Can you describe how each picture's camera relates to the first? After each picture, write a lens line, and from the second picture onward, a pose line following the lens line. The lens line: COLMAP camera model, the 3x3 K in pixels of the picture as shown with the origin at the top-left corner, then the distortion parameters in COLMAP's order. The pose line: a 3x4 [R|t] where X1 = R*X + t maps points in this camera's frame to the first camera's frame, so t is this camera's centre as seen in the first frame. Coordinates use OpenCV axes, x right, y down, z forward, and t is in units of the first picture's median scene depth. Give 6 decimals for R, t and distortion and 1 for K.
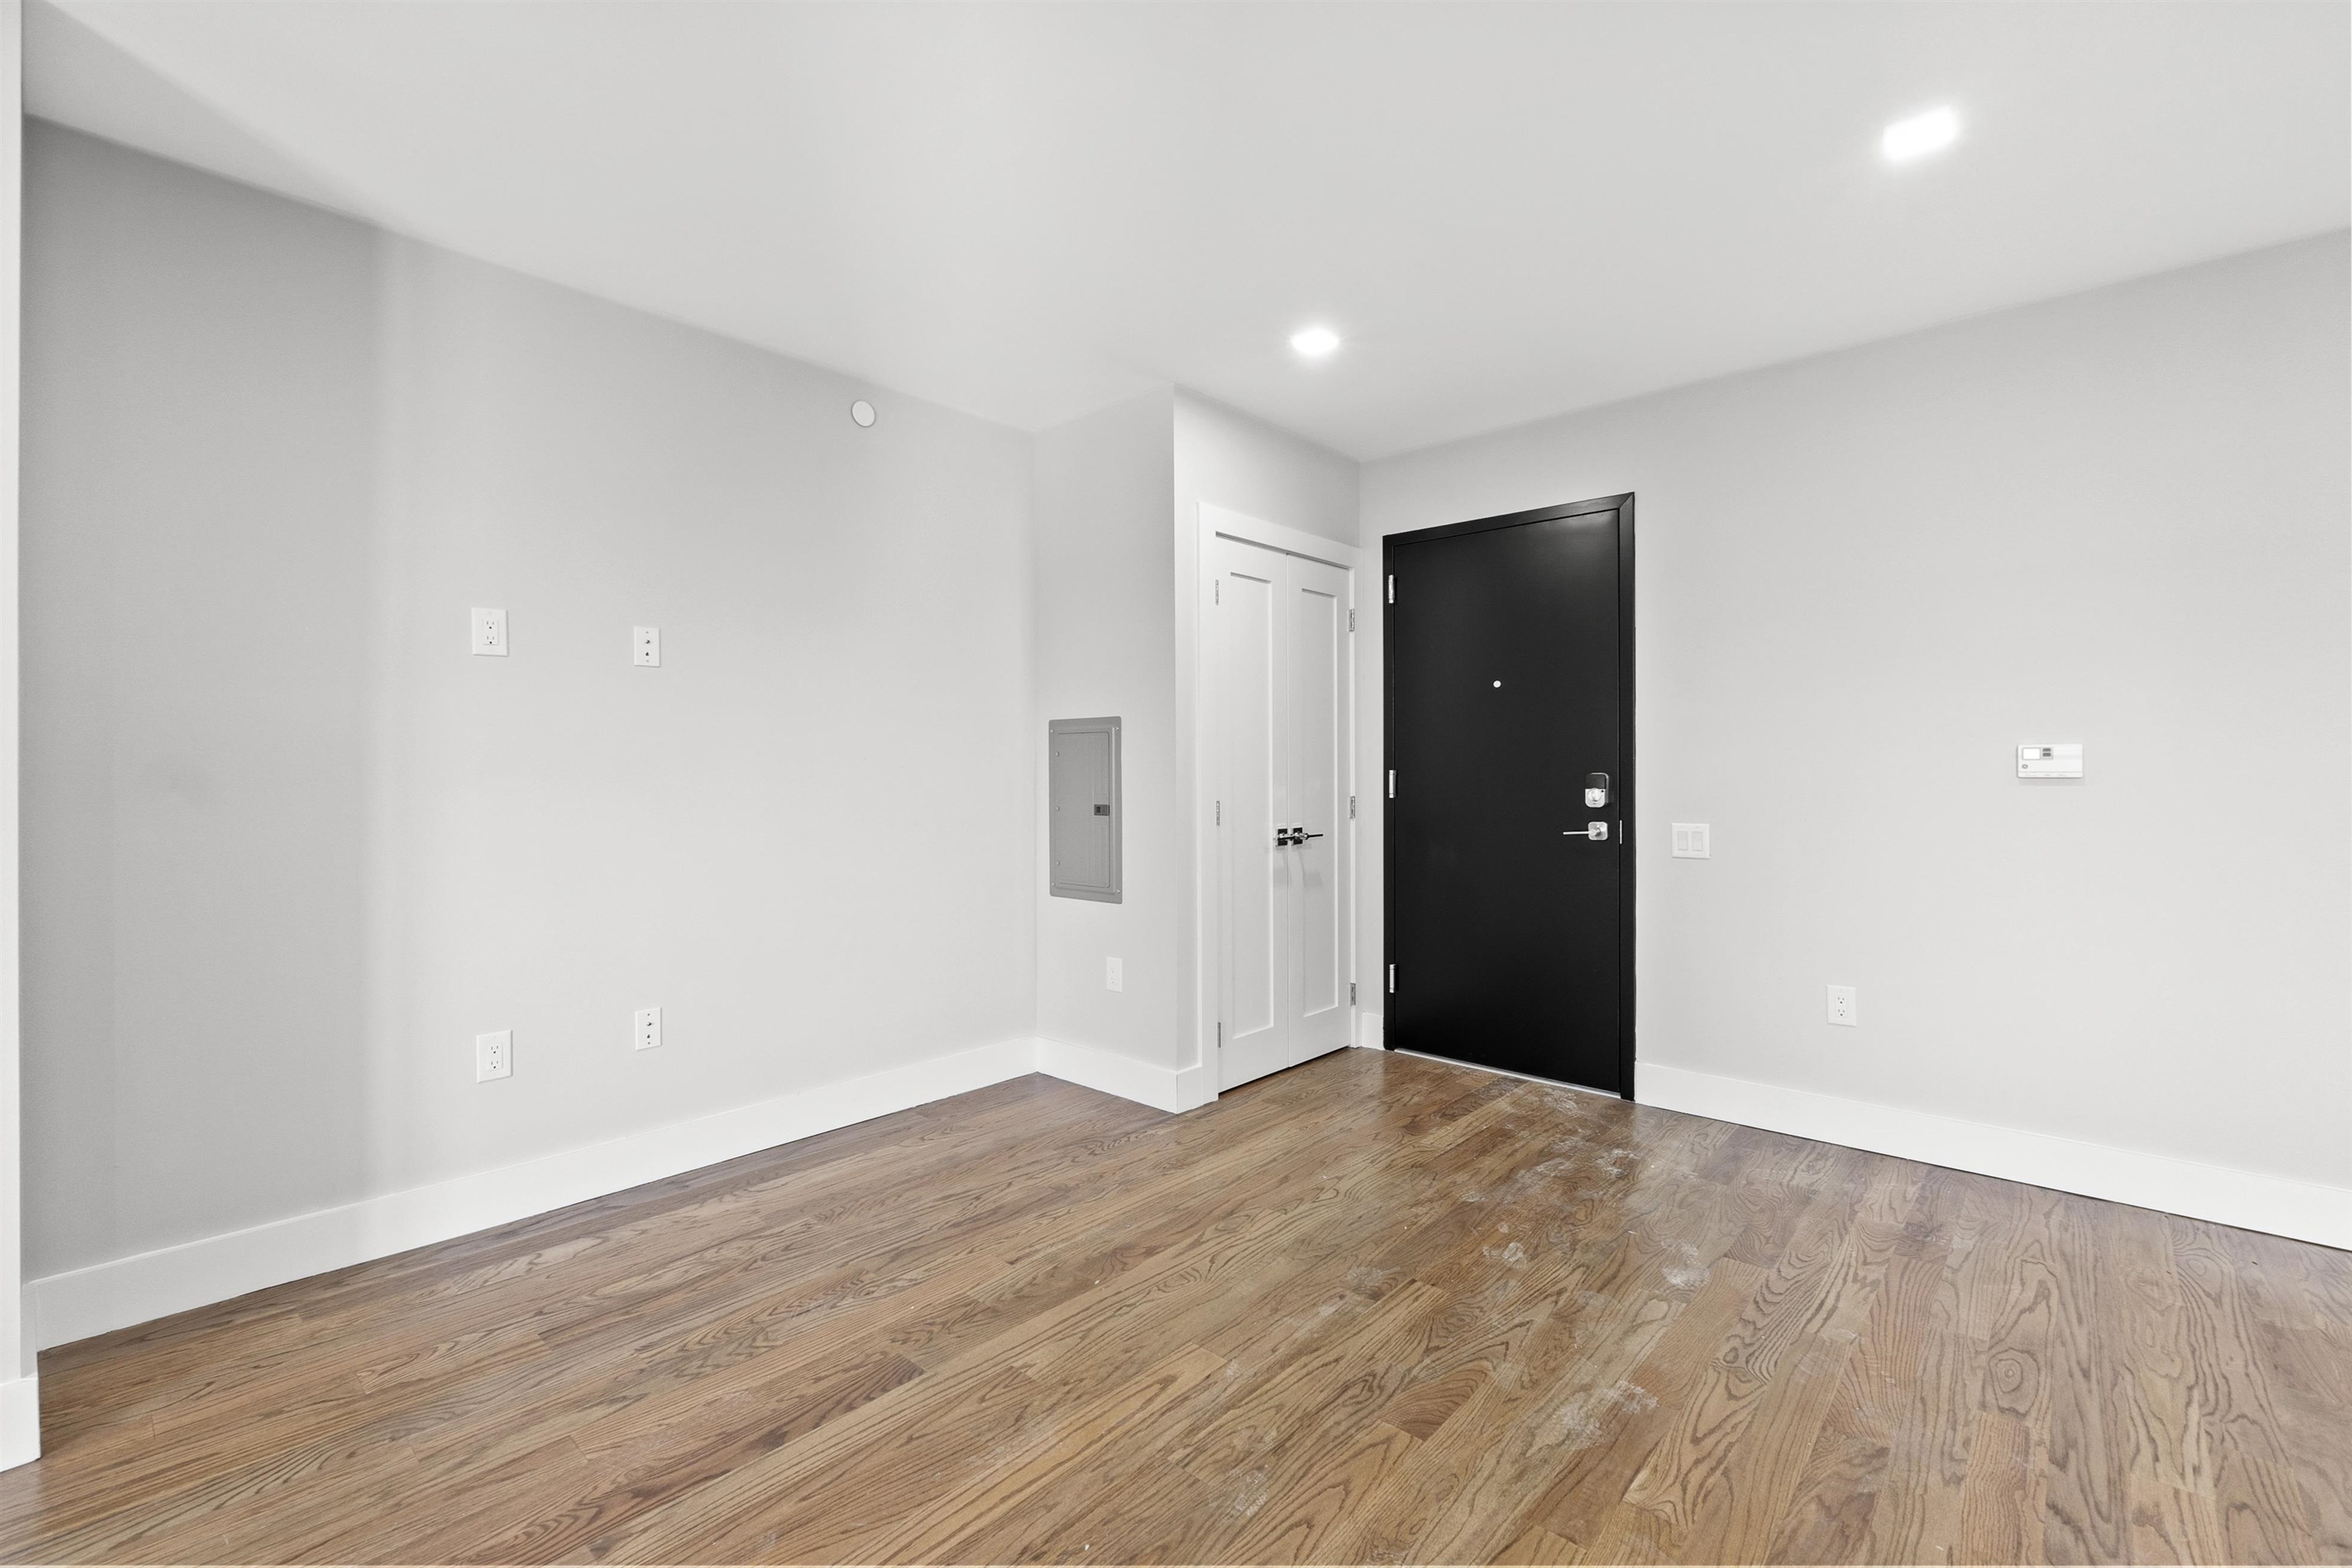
lens RADIAL K [[1013.6, 0, 1176.0], [0, 1013.6, 784.0], [0, 0, 1]] dist [0.000292, 0.000009]
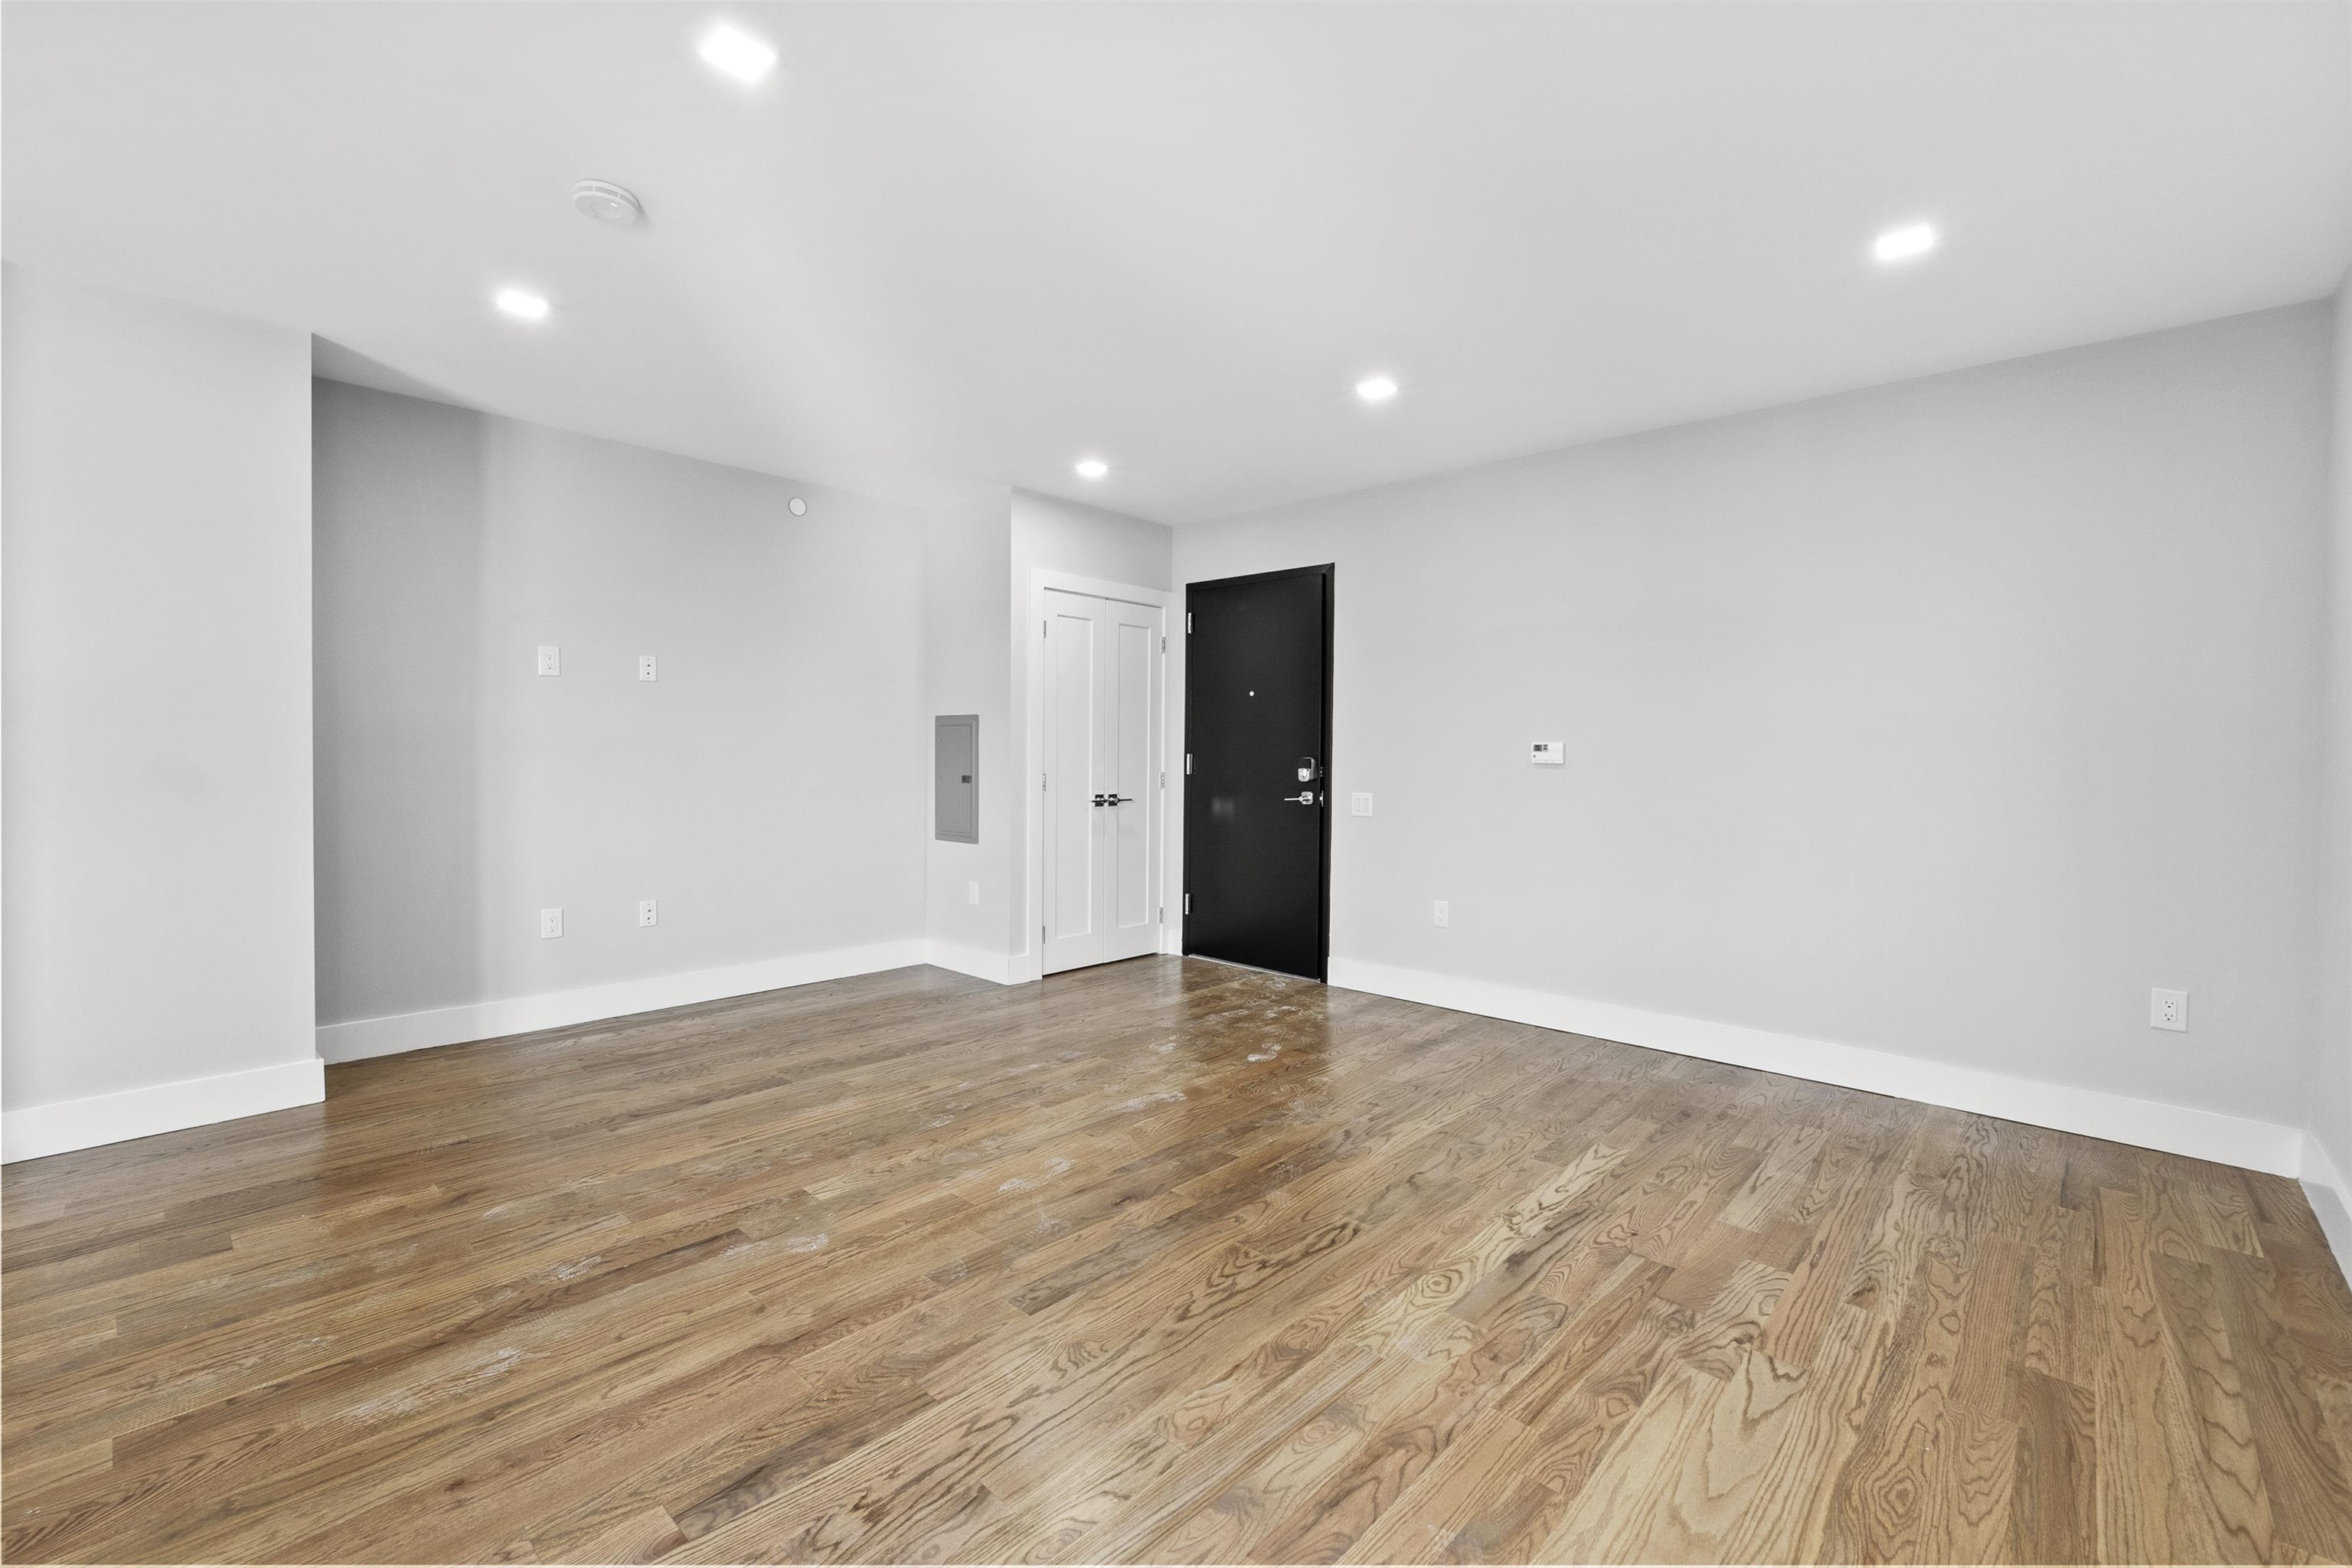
lens RADIAL K [[980.7, 0, 1176.0], [0, 980.7, 784.0], [0, 0, 1]] dist [-0.000241, 0.000003]
pose [[0.999891, 0.012130, -0.008464, 0.318632], [-0.011971, 0.999756, 0.018577, 0.004167], [0.008687, -0.018474, 0.999792, -0.526784]]
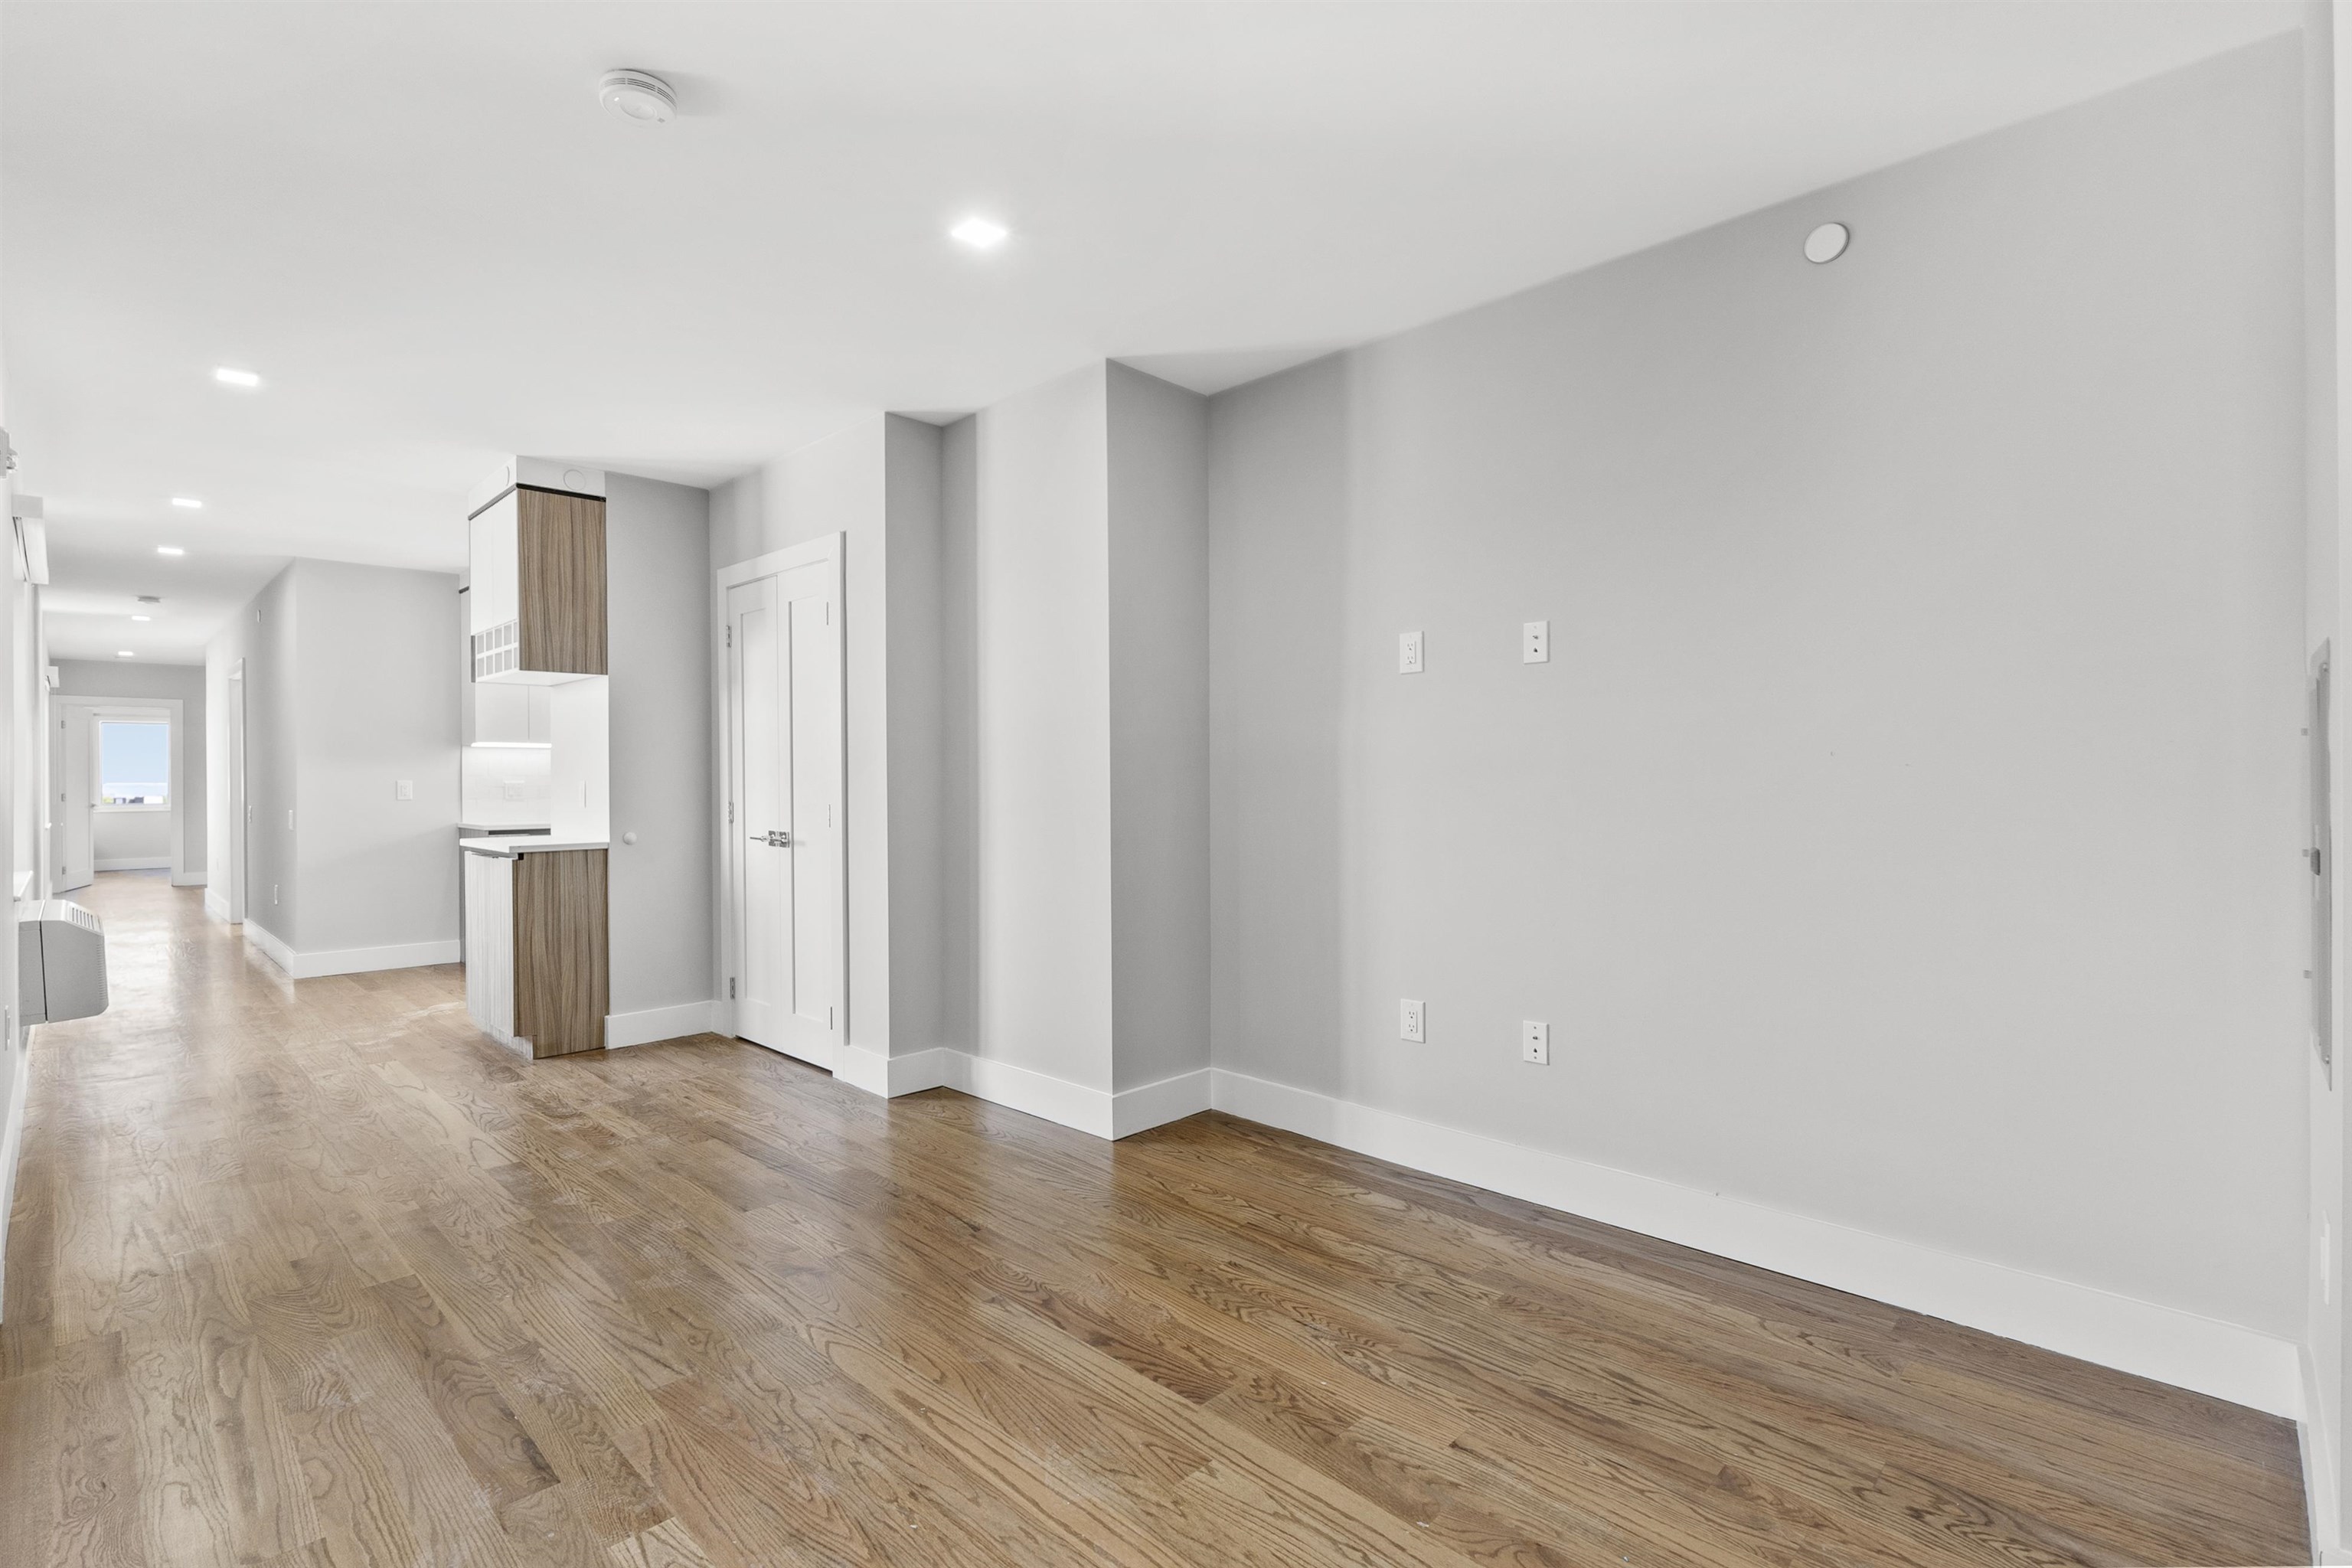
lens RADIAL K [[1084.8, 0, 1110.4], [0, 1084.8, 780.7], [0, 0, 1]] dist [0.000137, 0.000289]
pose [[-0.068834, 0.002300, -0.997625, 0.552540], [-0.005468, 0.999981, 0.002683, -0.005362], [0.997613, 0.005640, -0.068820, 0.703947]]
